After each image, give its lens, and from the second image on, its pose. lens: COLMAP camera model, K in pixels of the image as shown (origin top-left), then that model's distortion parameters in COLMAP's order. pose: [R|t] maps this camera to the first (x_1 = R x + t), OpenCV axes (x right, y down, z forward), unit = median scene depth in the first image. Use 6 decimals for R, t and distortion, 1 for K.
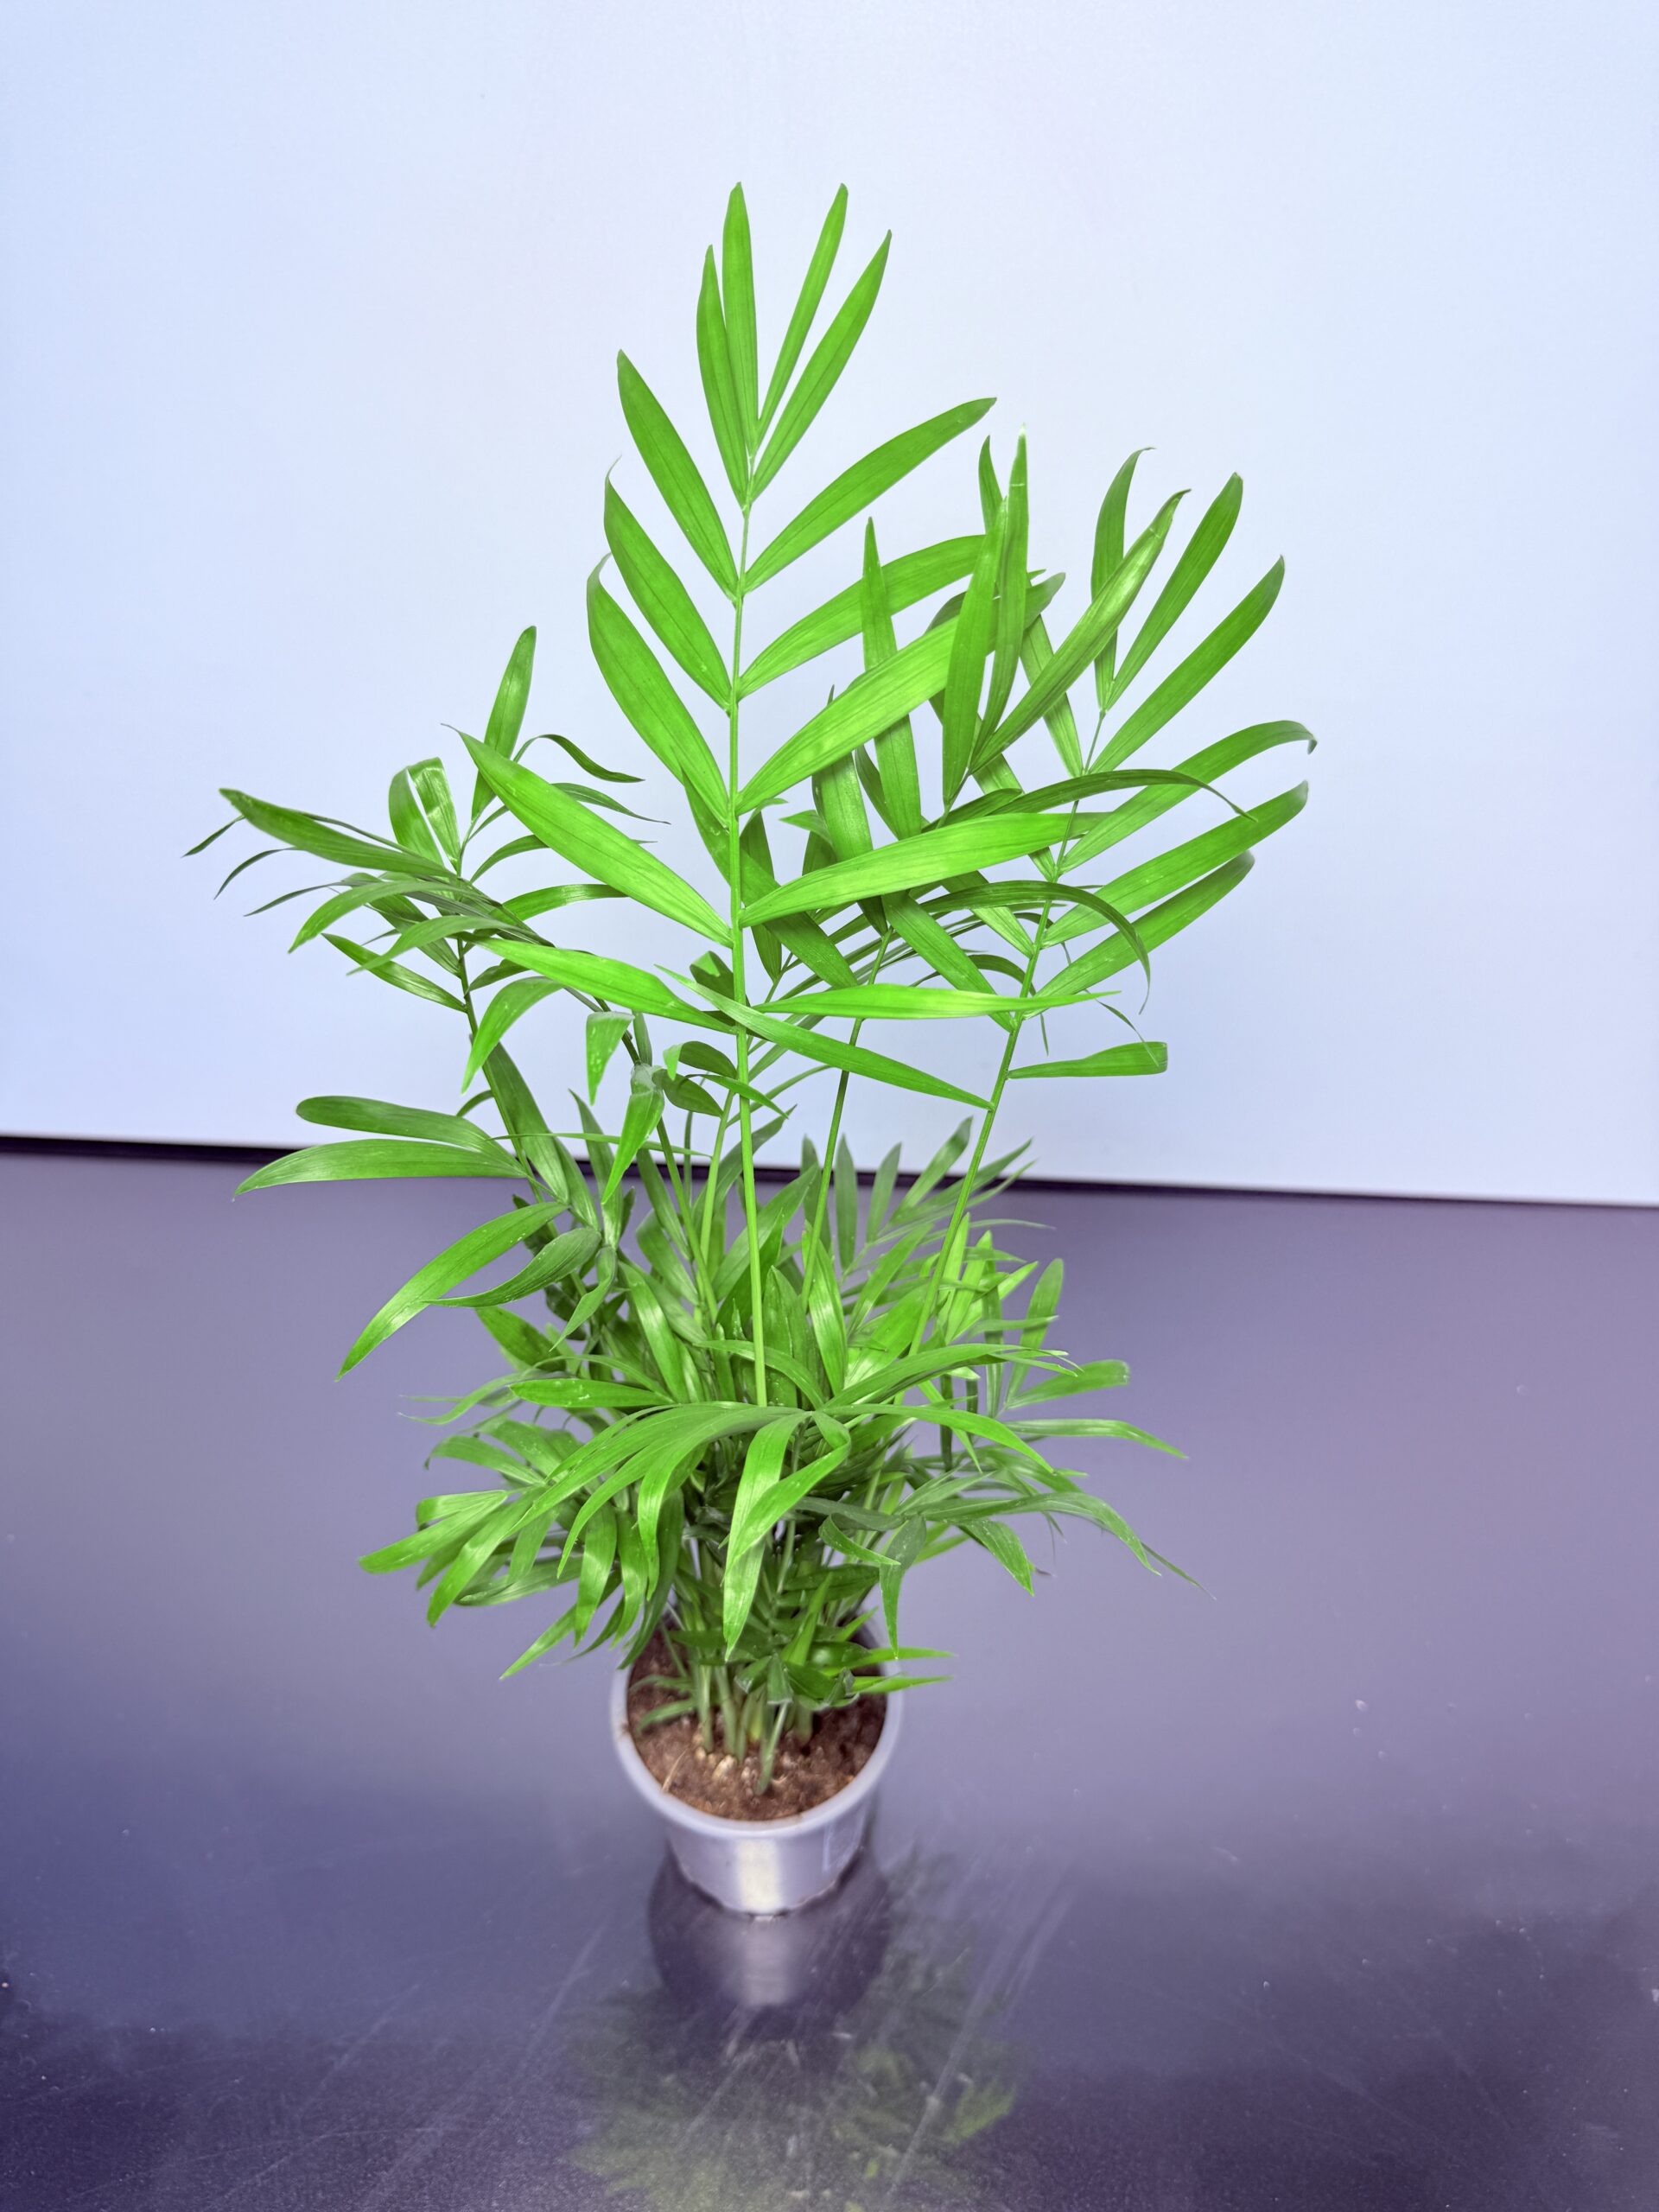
lens RADIAL K [[1563.4, 0, 829.5], [0, 1563.4, 1106.0], [0, 0, 1]] dist [0.085503, -0.158289]
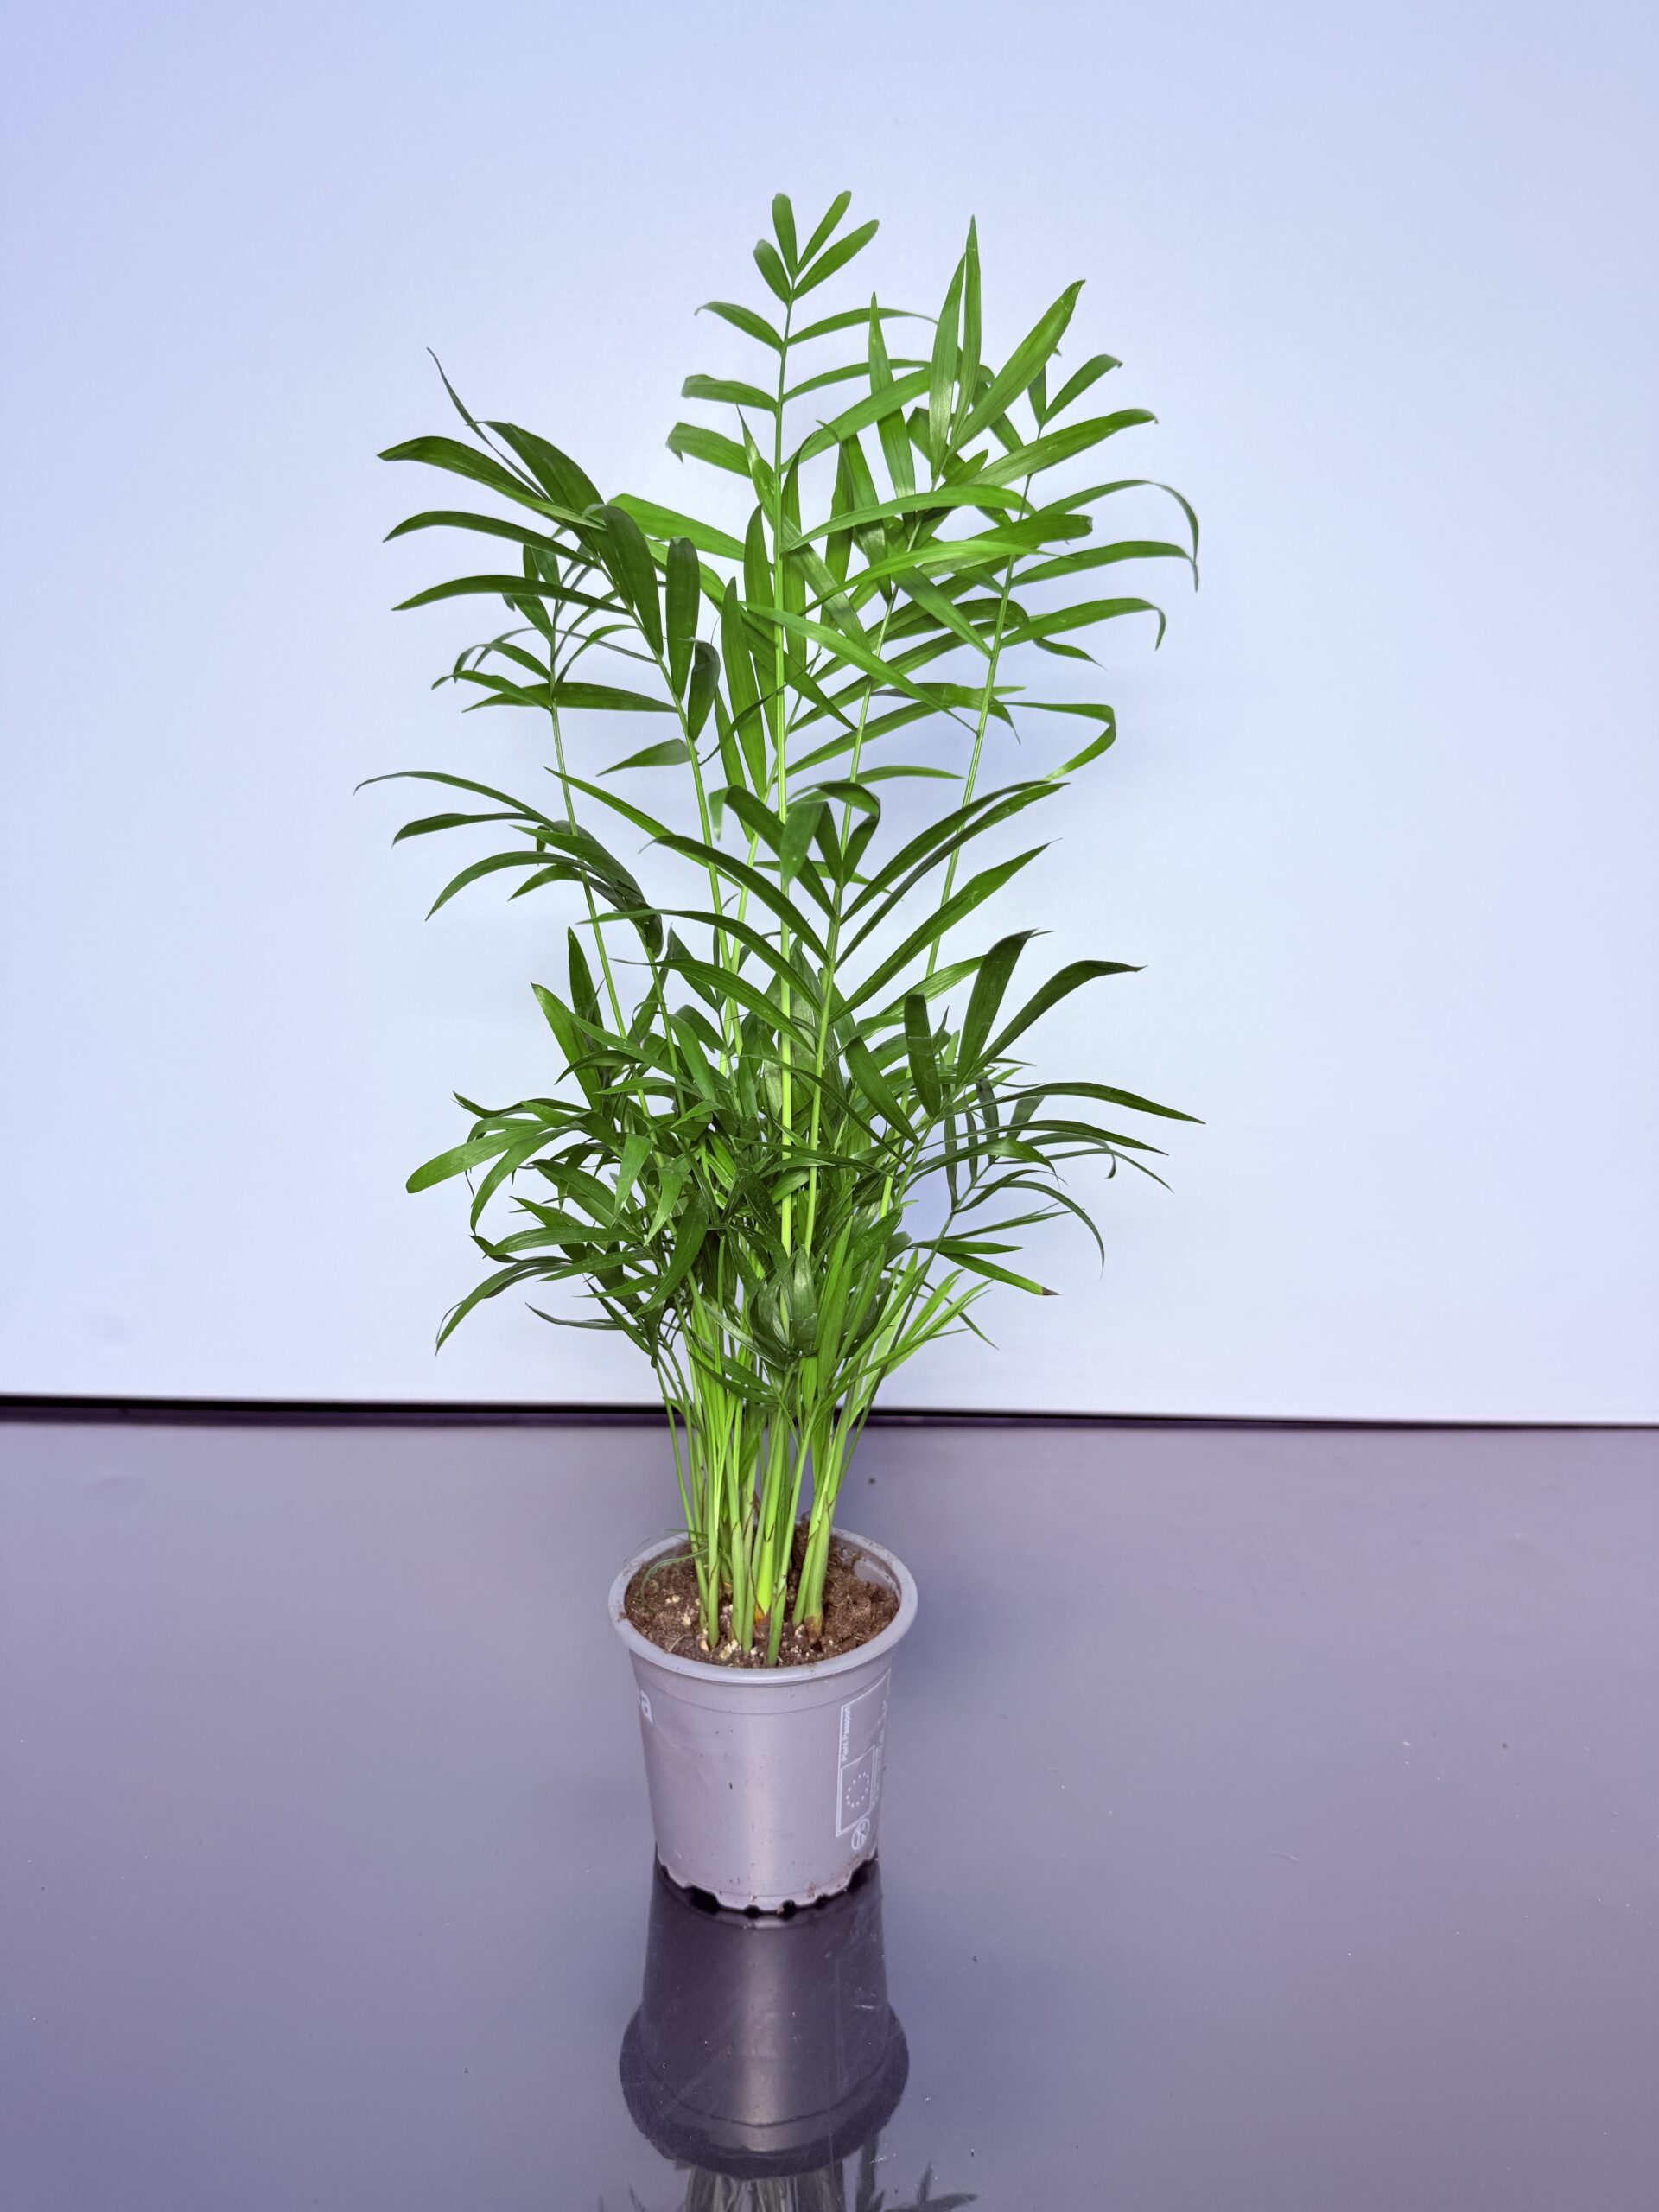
lens RADIAL K [[1563.4, 0, 829.5], [0, 1563.4, 1106.0], [0, 0, 1]] dist [0.085503, -0.158289]
pose [[0.999286, -0.002201, 0.037711, -0.068439], [0.019971, 0.878157, -0.477955, 0.944711], [-0.032064, 0.478367, 0.877574, 0.051248]]
